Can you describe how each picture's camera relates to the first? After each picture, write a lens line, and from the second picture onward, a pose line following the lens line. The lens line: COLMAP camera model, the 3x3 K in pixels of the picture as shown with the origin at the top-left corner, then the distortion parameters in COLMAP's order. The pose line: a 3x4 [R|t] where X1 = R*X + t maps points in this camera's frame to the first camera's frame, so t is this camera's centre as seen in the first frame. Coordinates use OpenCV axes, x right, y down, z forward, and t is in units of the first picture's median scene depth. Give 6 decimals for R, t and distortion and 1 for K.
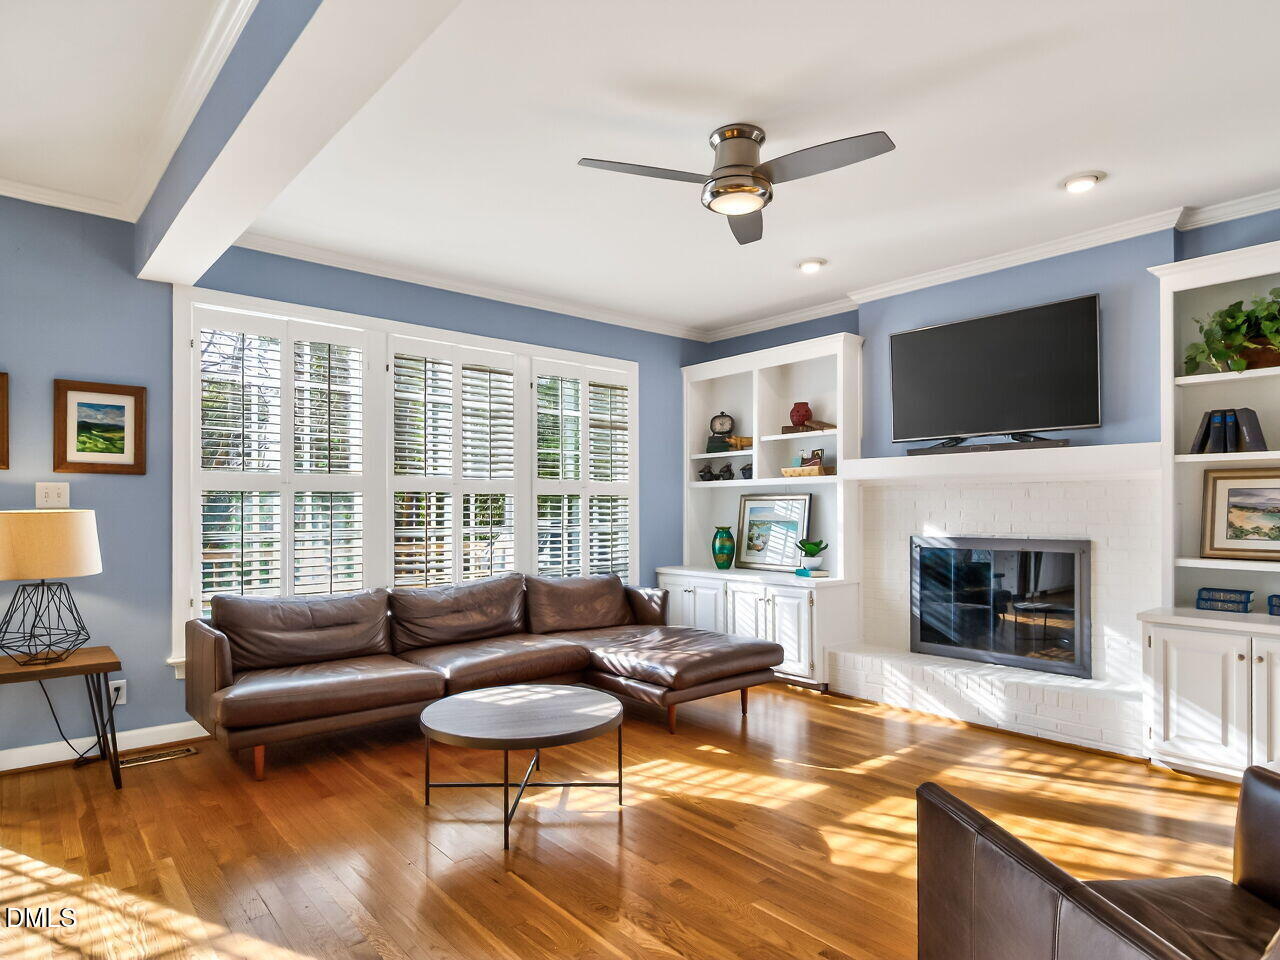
lens RADIAL K [[762.0, 0, 636.1], [0, 762.0, 509.6], [0, 0, 1]] dist [0.029935, -0.005744]
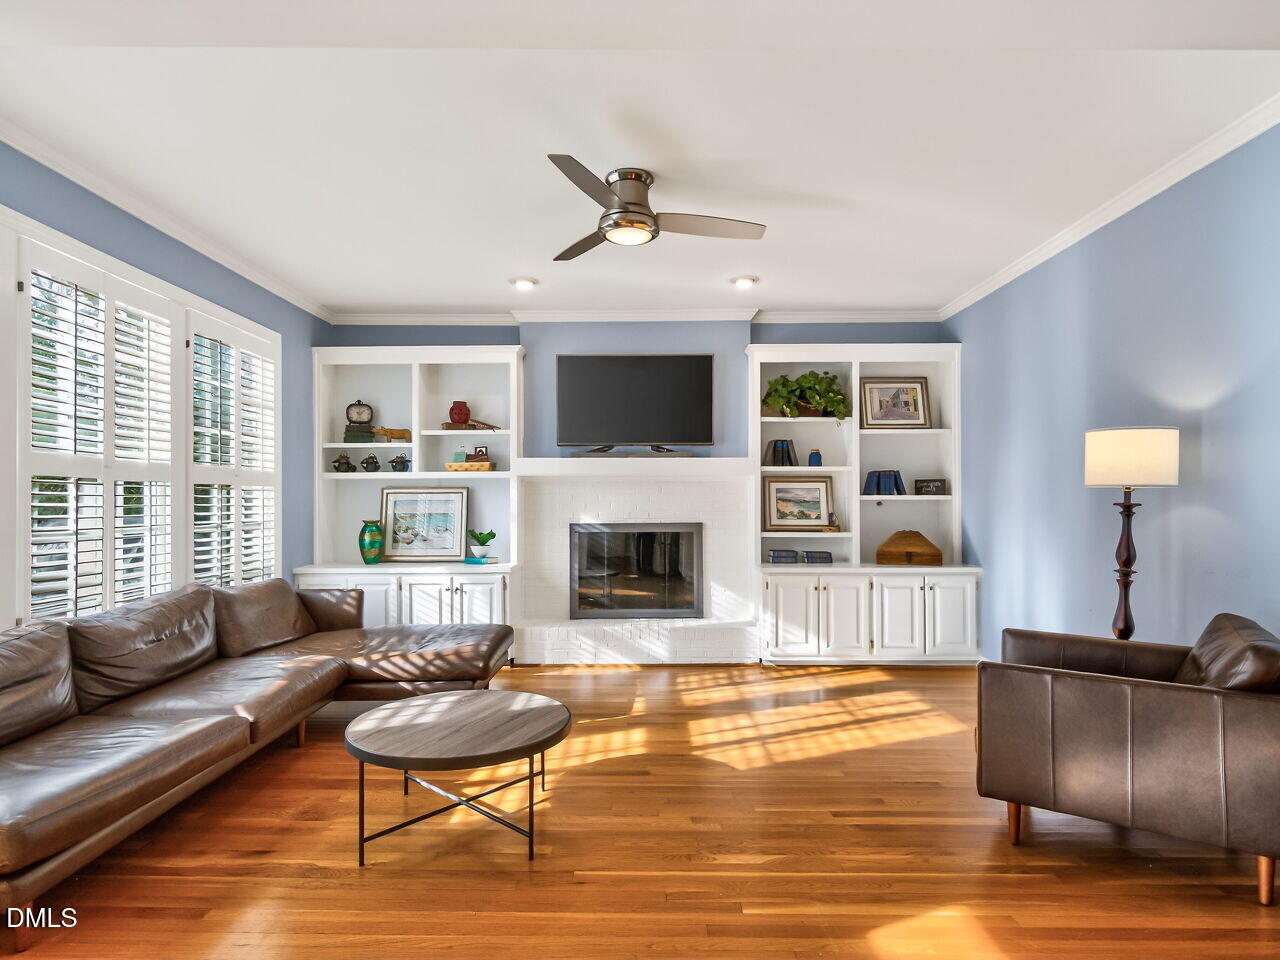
lens RADIAL K [[710.7, 0, 652.7], [0, 710.7, 499.4], [0, 0, 1]] dist [0.016583, -0.003645]
pose [[0.649004, 0.001964, 0.760783, -0.407093], [0.003683, 0.999977, -0.005723, 0.002813], [-0.760776, 0.006517, 0.648981, 0.171251]]
